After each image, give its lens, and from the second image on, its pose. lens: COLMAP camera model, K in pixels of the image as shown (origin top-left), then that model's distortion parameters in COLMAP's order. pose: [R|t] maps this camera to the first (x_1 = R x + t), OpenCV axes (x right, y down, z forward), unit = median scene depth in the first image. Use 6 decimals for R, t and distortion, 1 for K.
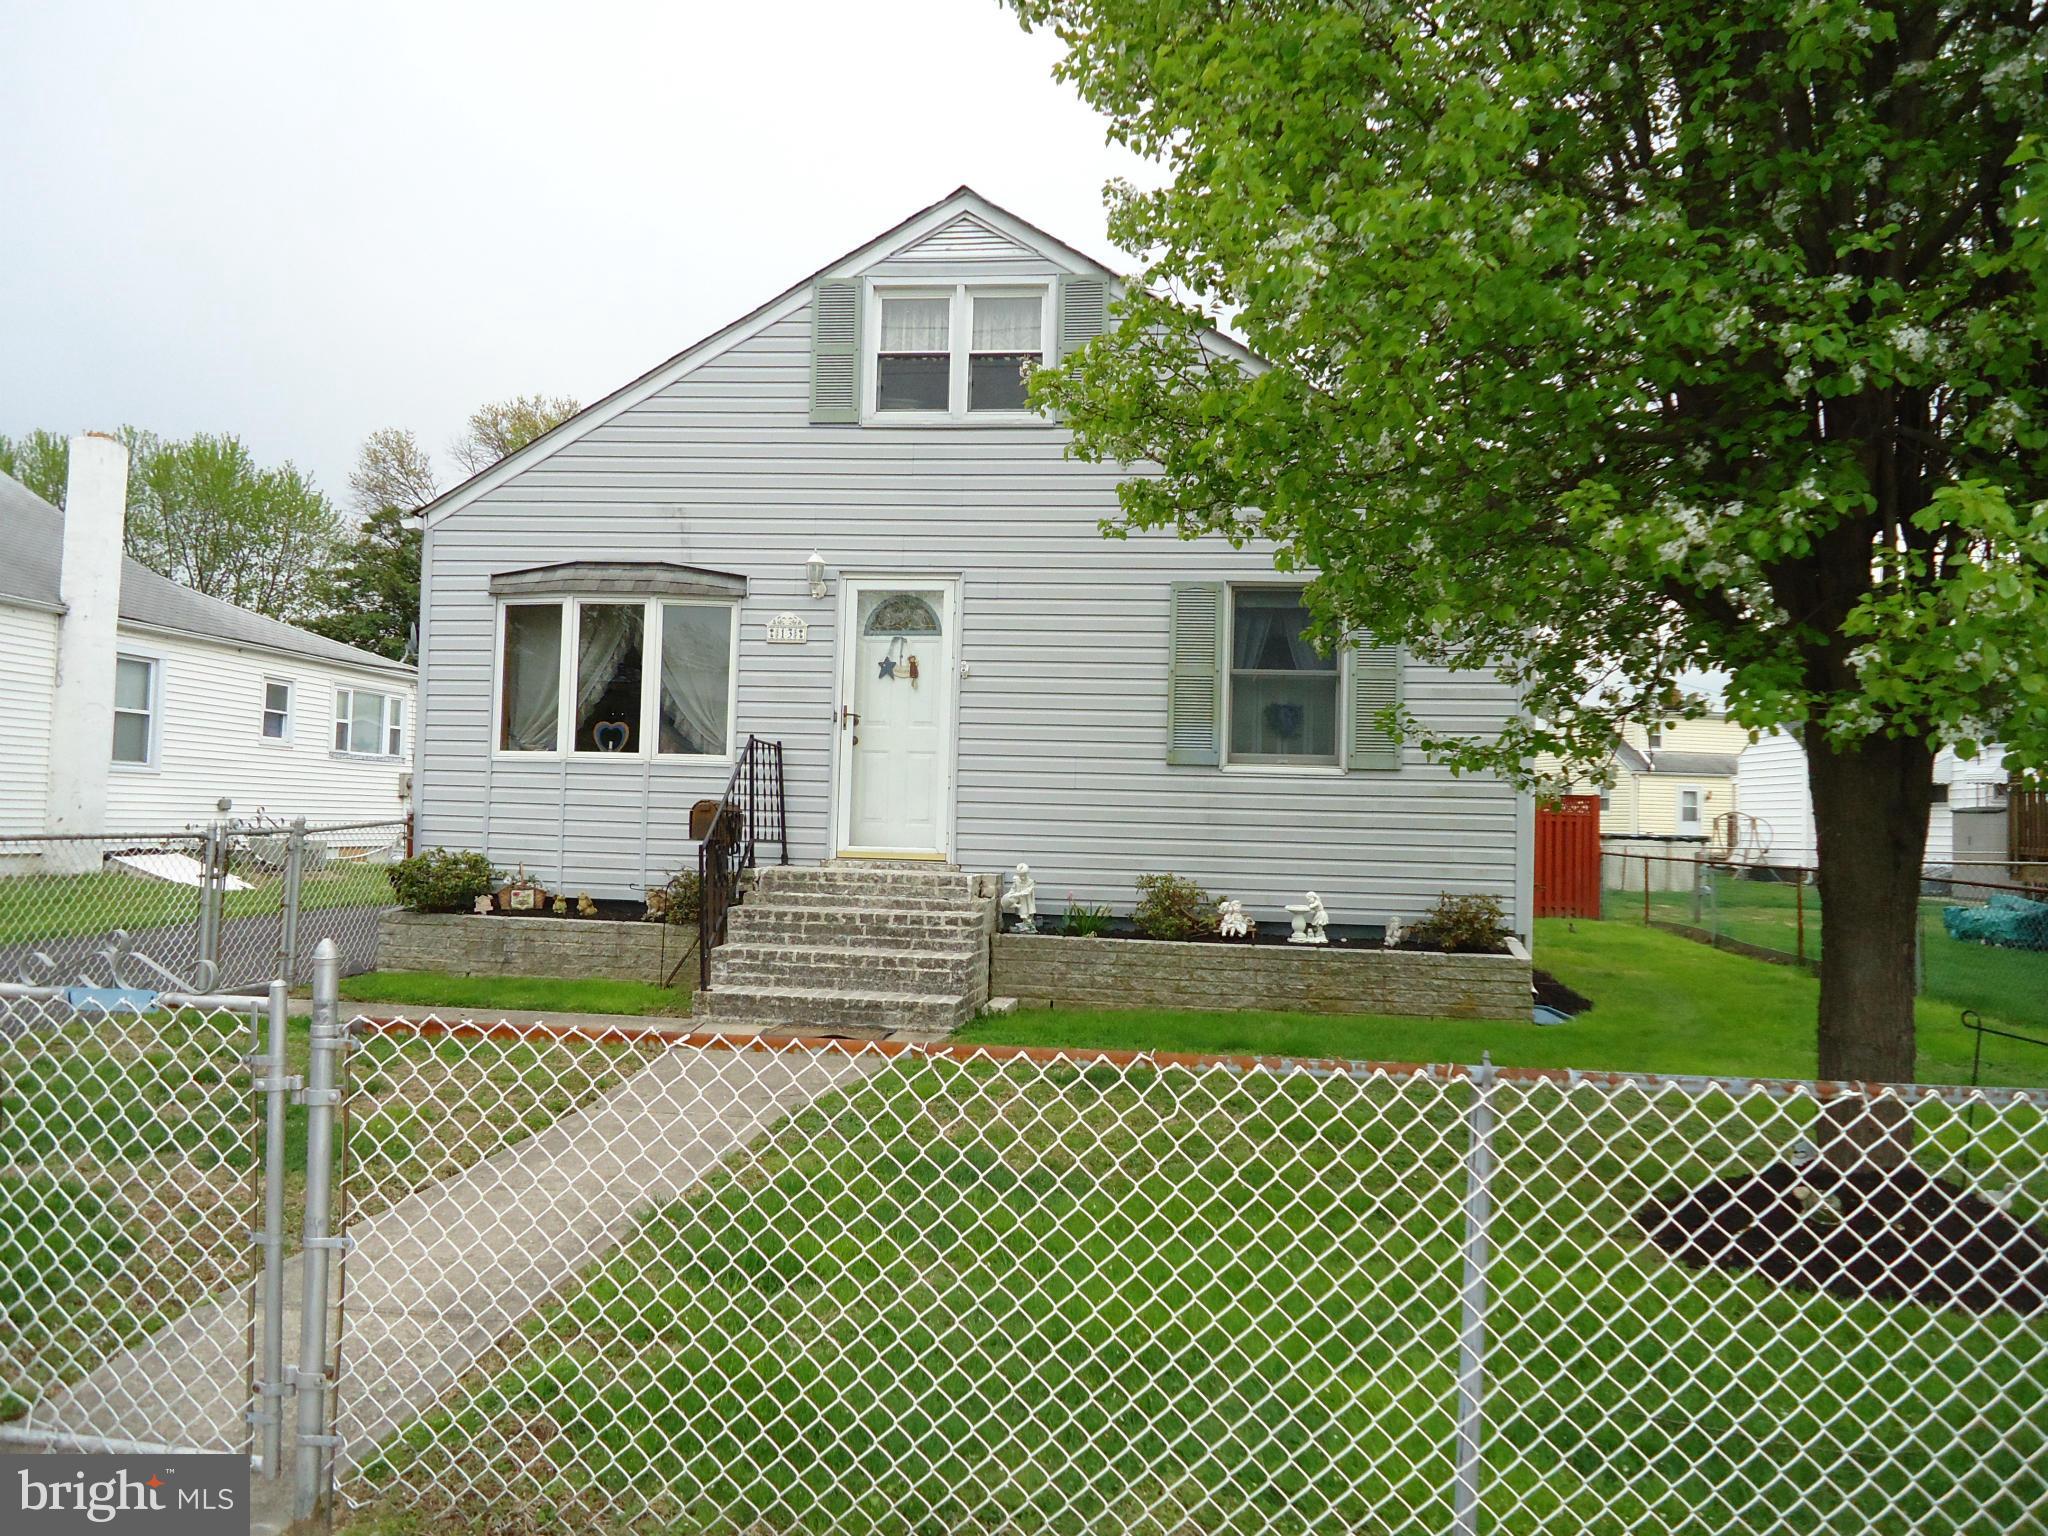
lens RADIAL K [[1486.1, 0, 1024.0], [0, 1486.1, 768.0], [0, 0, 1]] dist [-0.007652, -0.000431]
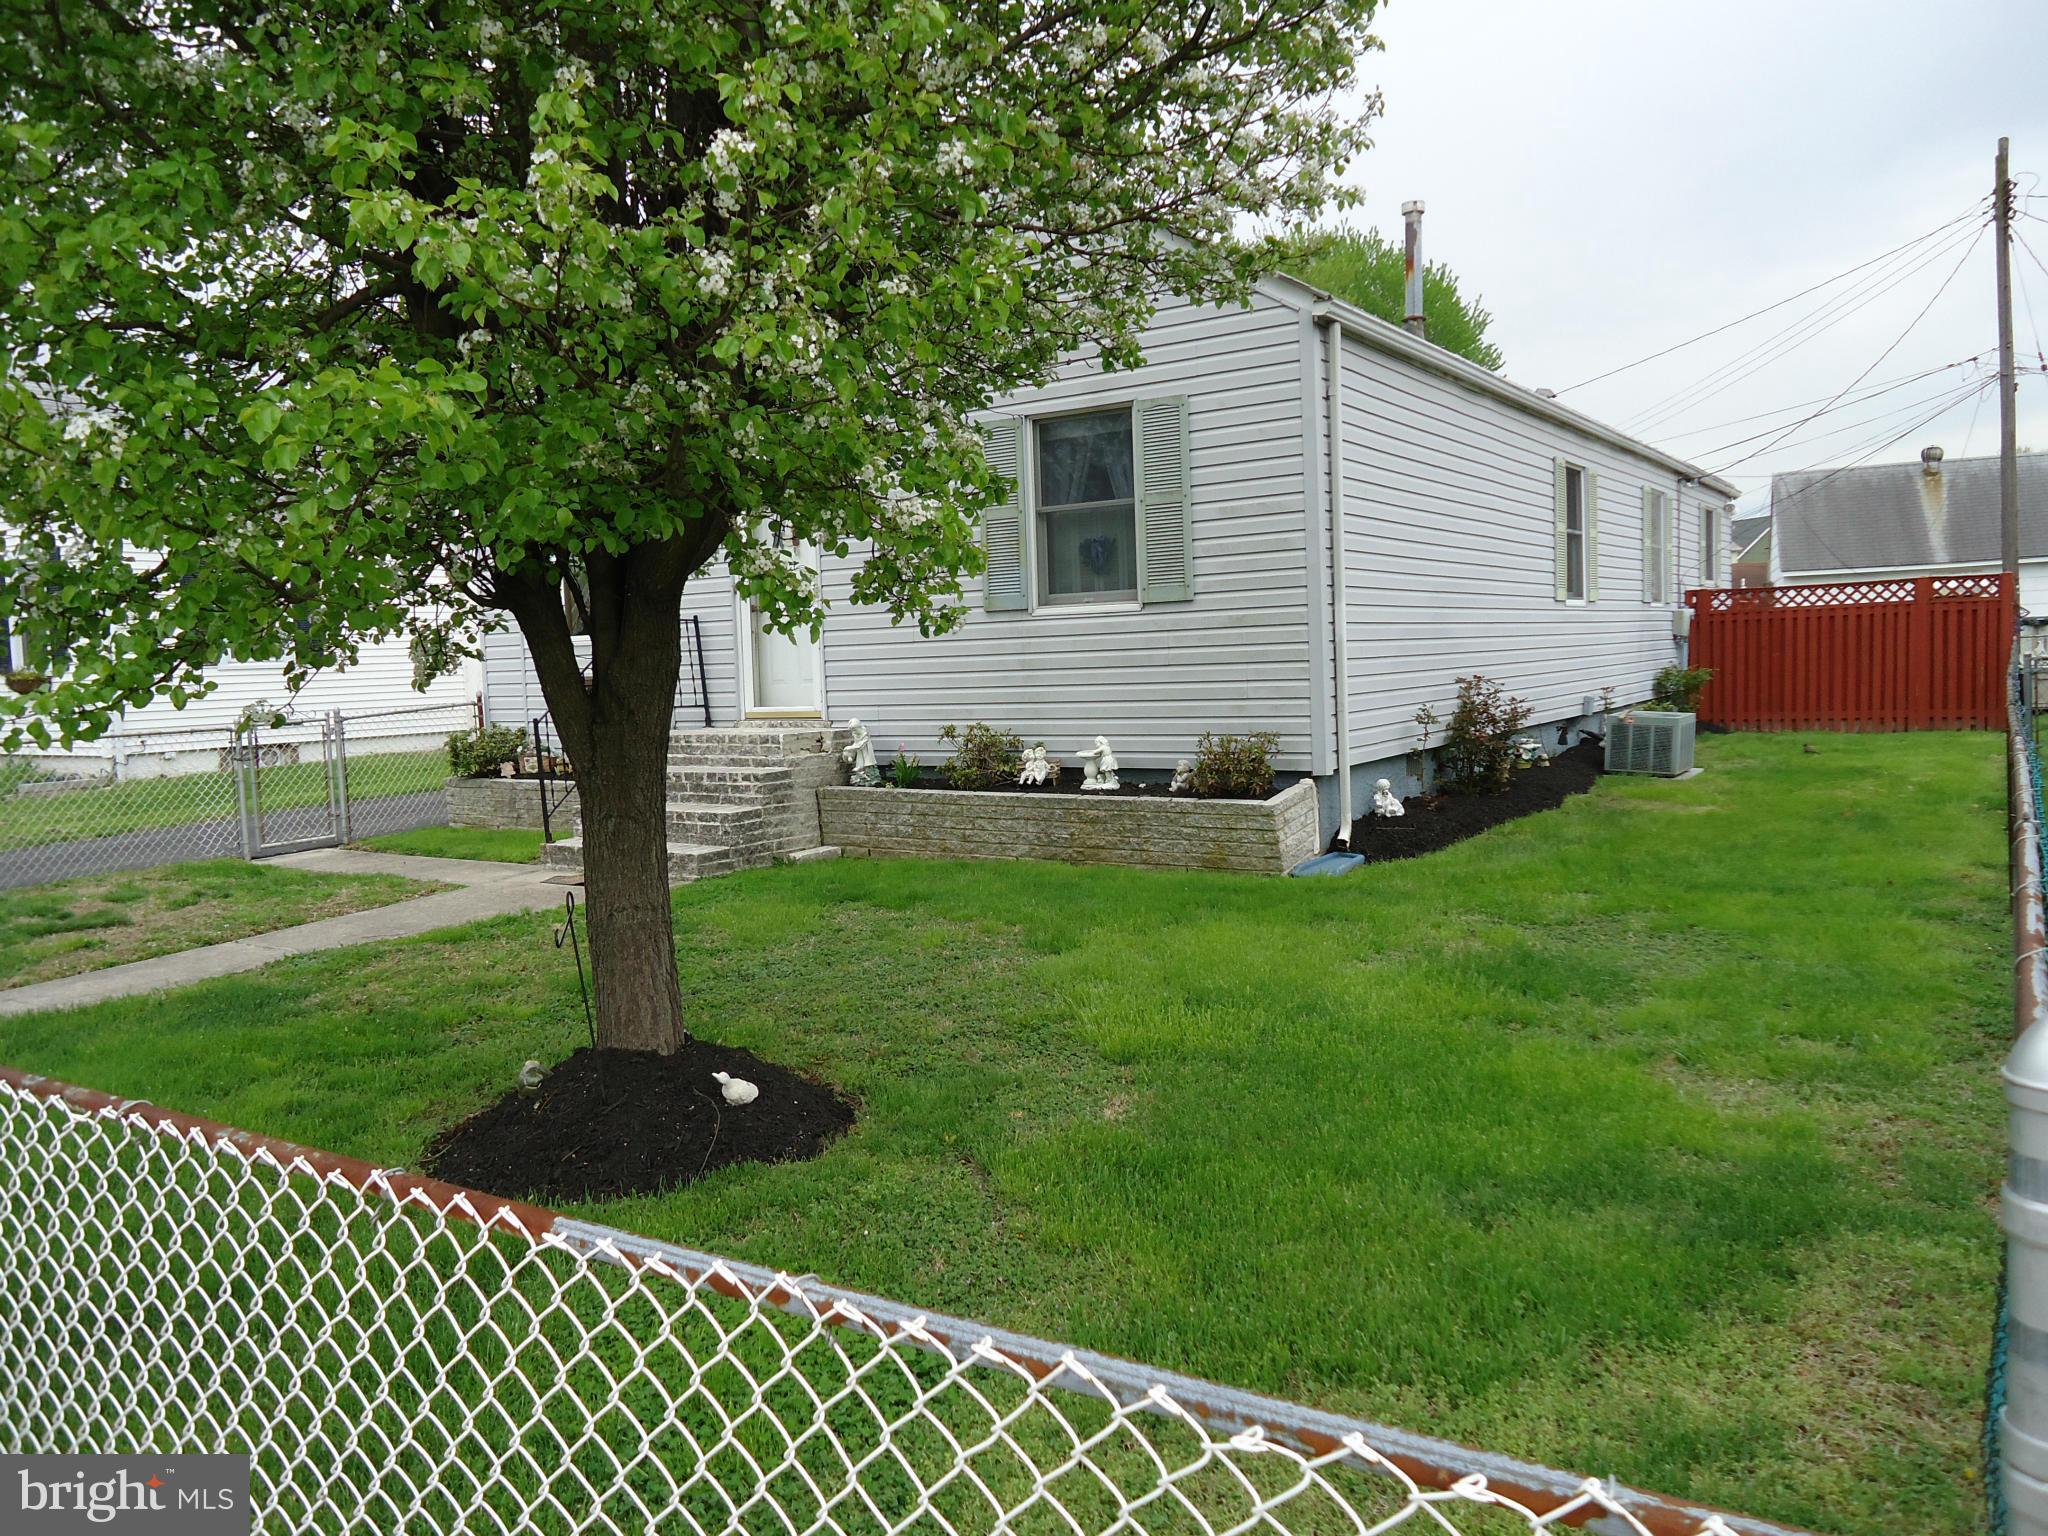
lens RADIAL K [[1486.1, 0, 1024.0], [0, 1486.1, 768.0], [0, 0, 1]] dist [-0.007652, -0.000431]
pose [[0.887900, -0.025765, -0.459314, 0.585550], [0.077775, 0.992465, 0.094675, 0.009500], [0.453414, -0.119785, 0.883214, 0.133133]]
